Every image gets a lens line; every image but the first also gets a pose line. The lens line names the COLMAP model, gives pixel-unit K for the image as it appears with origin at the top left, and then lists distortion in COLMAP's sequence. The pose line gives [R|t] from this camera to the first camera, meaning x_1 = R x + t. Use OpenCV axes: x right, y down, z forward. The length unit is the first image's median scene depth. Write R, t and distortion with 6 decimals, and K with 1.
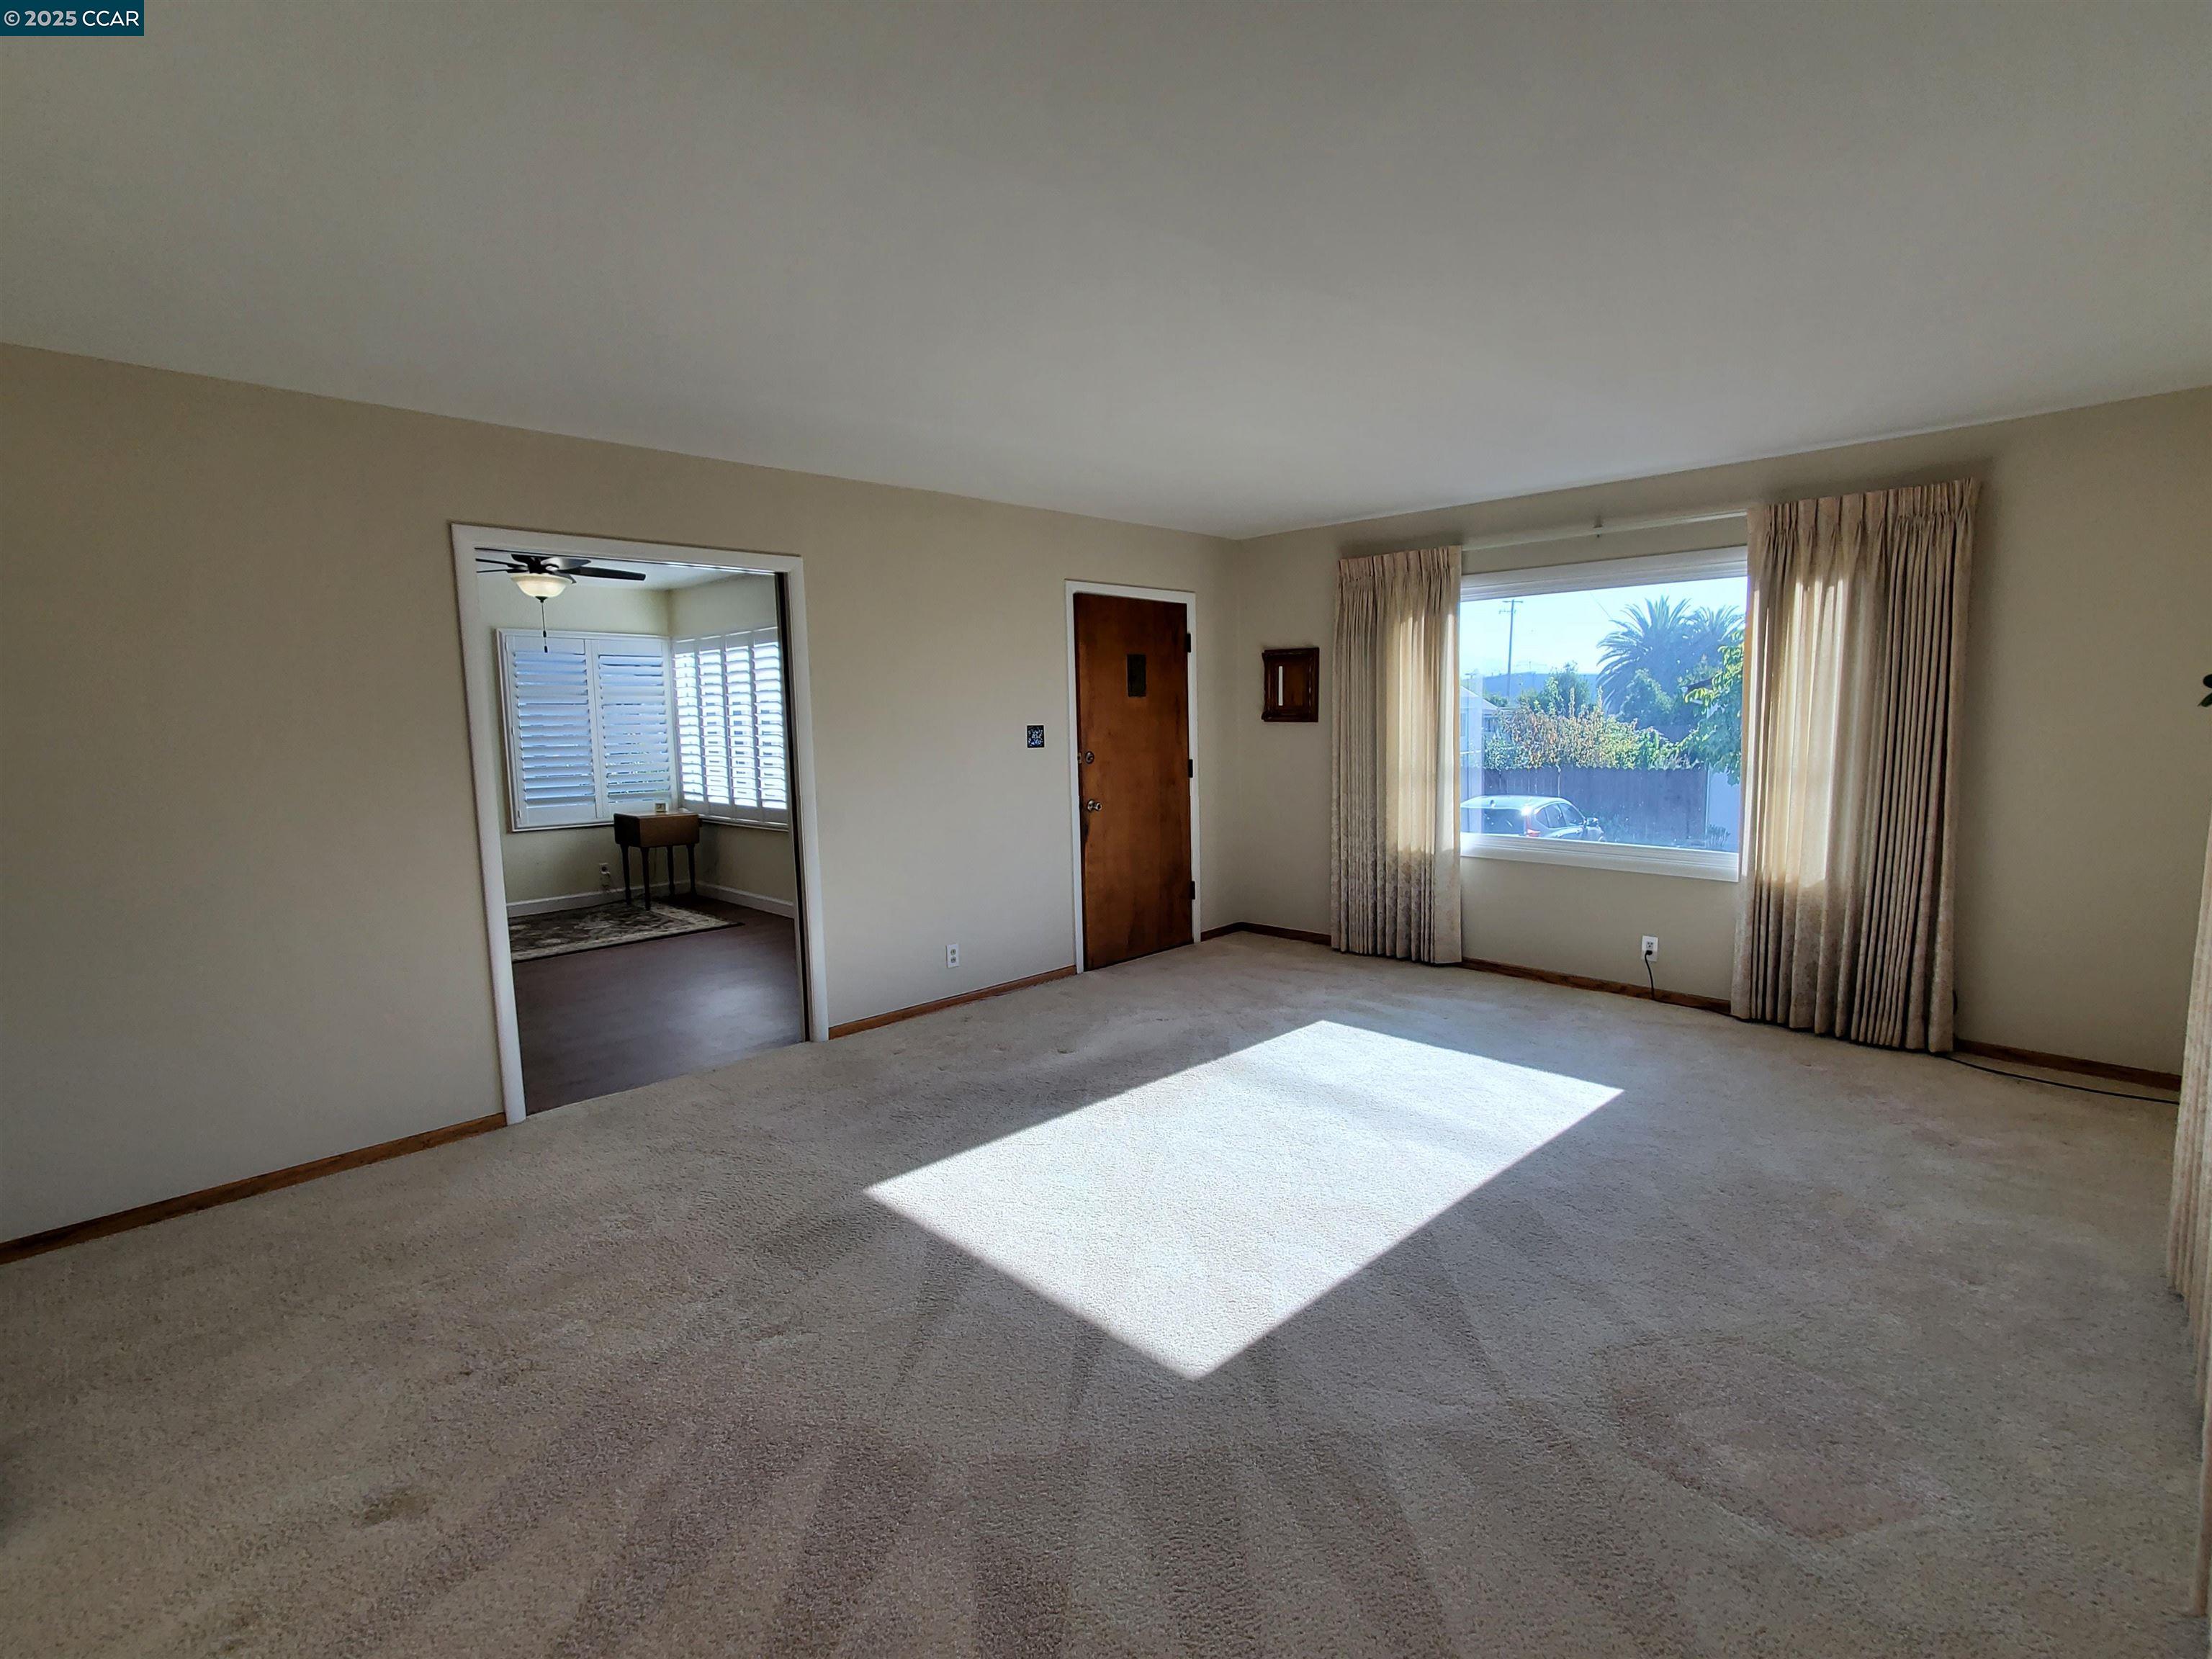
lens RADIAL K [[1089.0, 0, 1106.0], [0, 1089.0, 829.5], [0, 0, 1]] dist [0.001212, 0.000036]
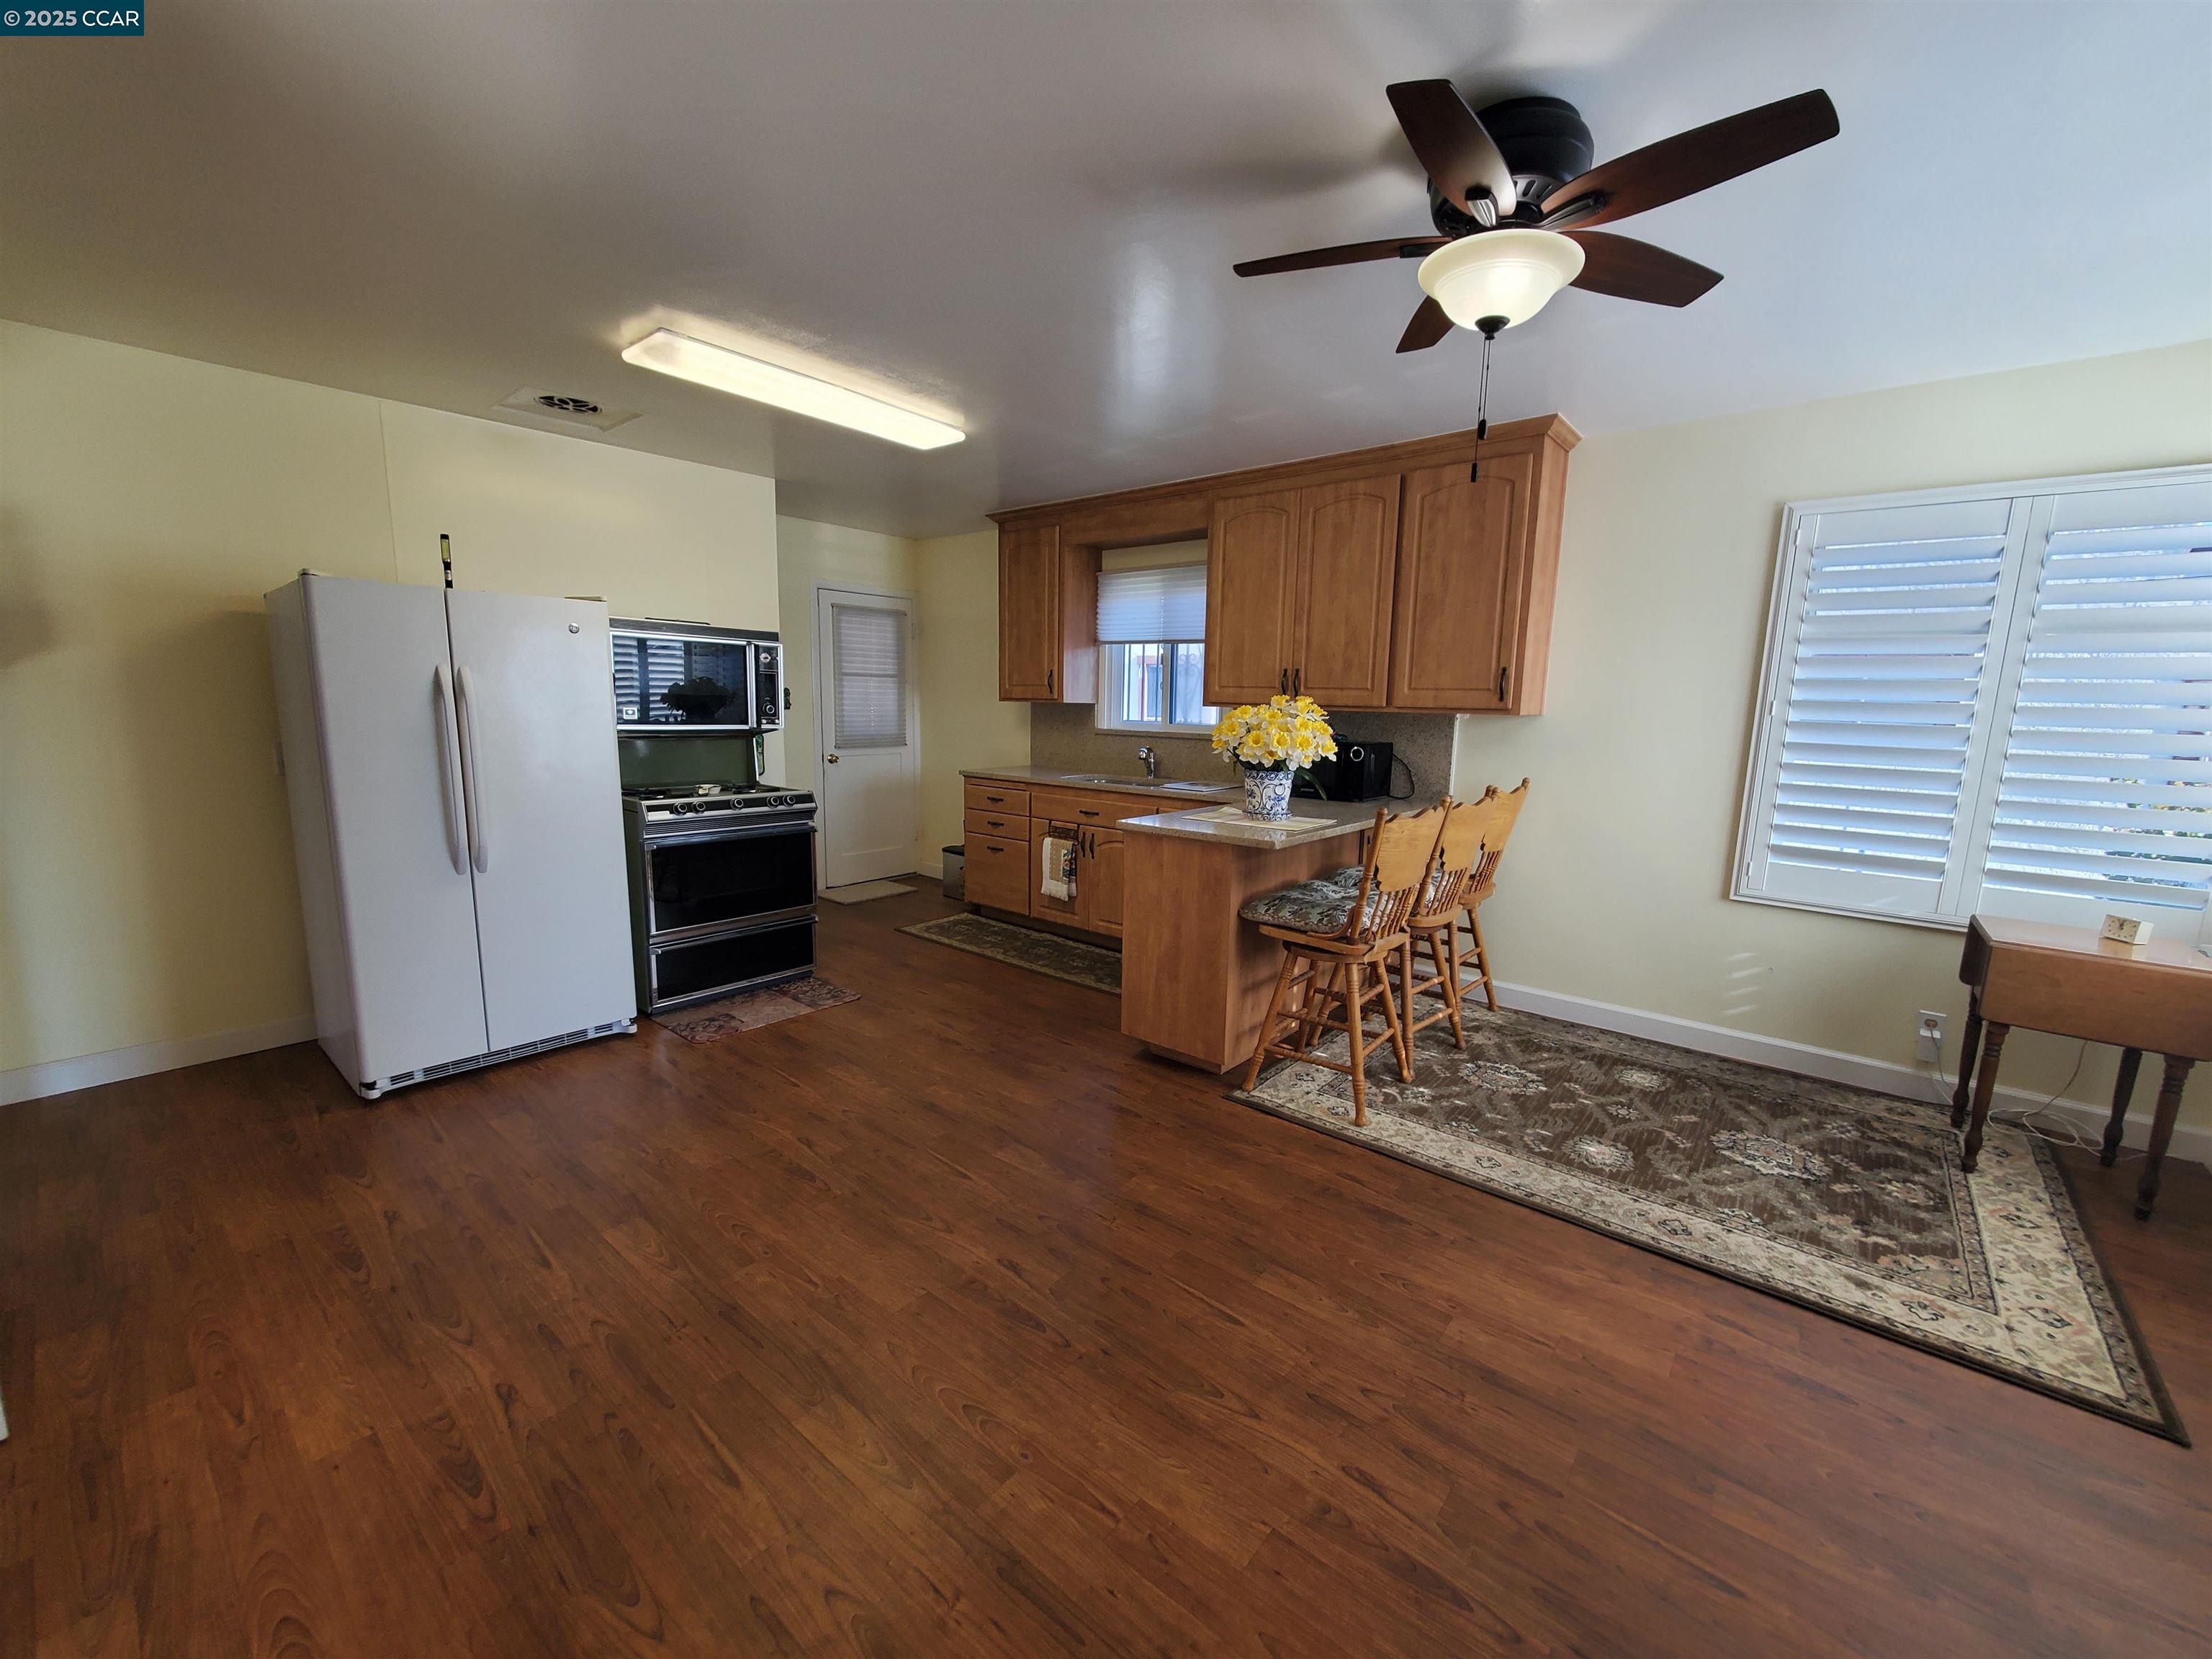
lens RADIAL K [[863.8, 0, 1106.0], [0, 863.8, 829.5], [0, 0, 1]] dist [0.003874, 0.000261]
pose [[0.092141, 0.176513, -0.979976, -0.160265], [-0.129096, 0.977974, 0.164015, -0.058197], [0.987342, 0.111399, 0.112898, 0.623656]]
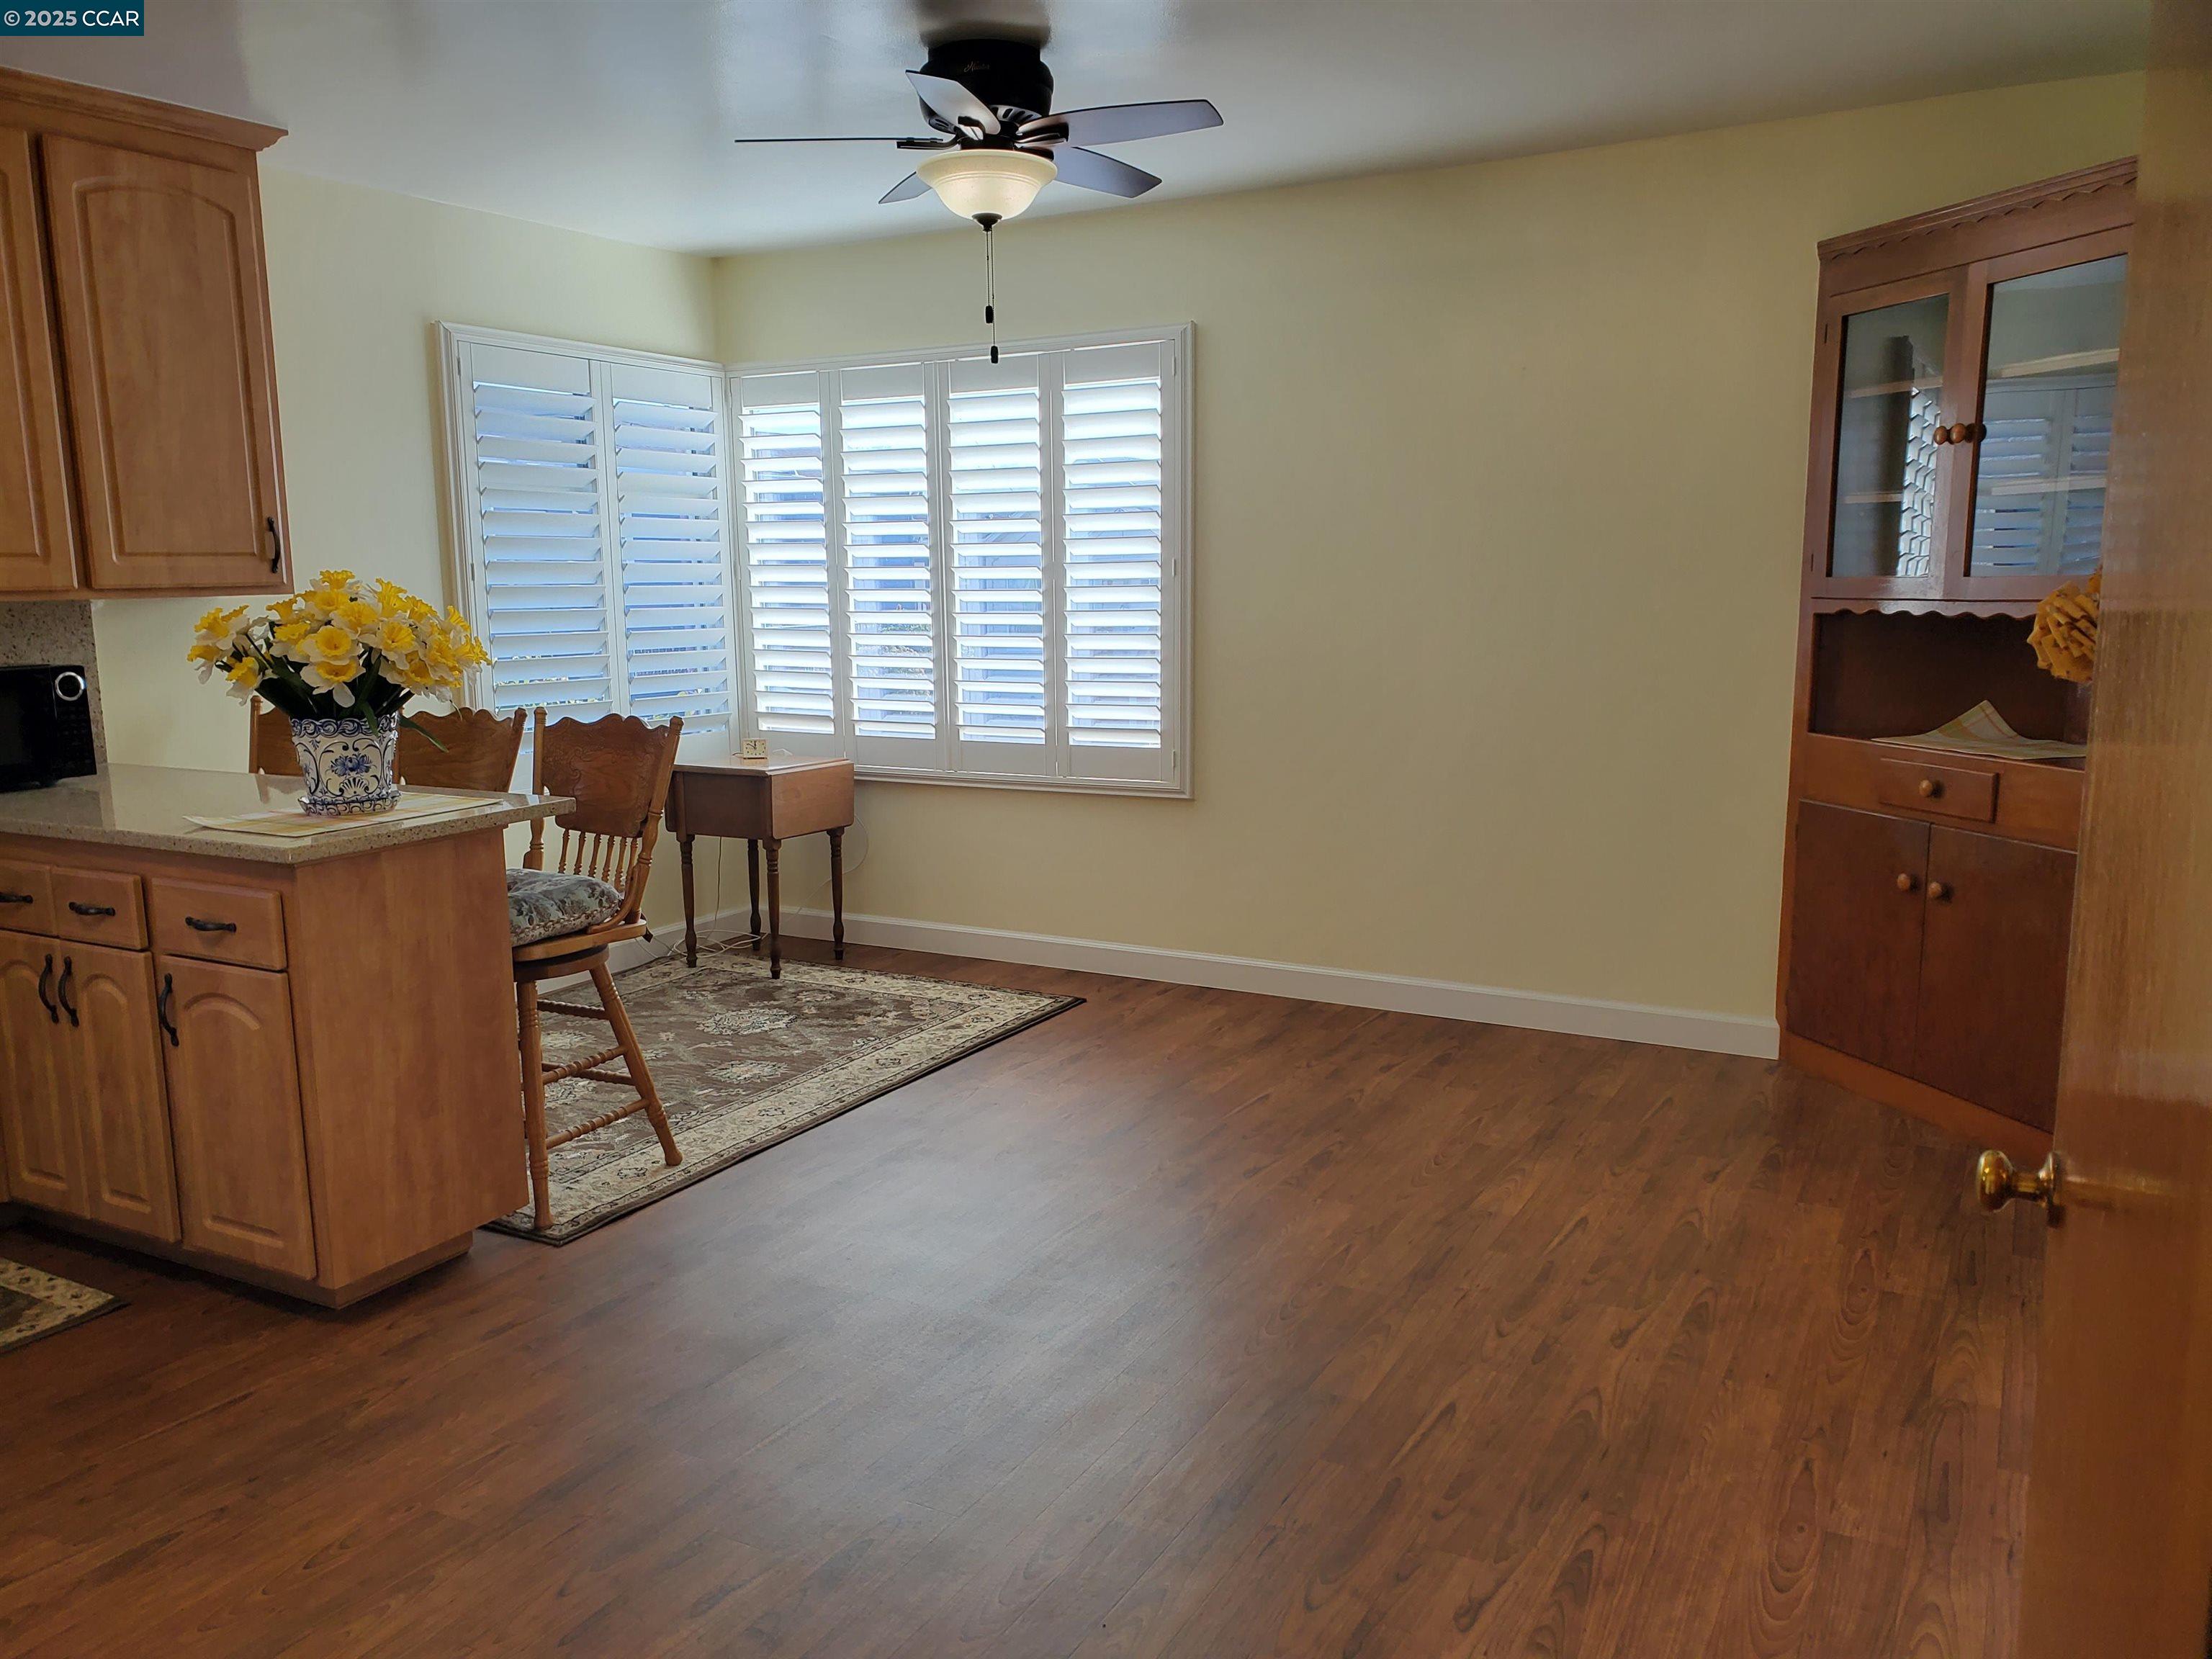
lens RADIAL K [[1723.4, 0, 1073.7], [0, 1723.4, 841.2], [0, 0, 1]] dist [0.035069, -0.011511]
pose [[0.964358, -0.033176, 0.262514, -0.476691], [0.020698, 0.998527, 0.050159, -0.015227], [-0.263791, -0.042938, 0.963624, 0.279936]]
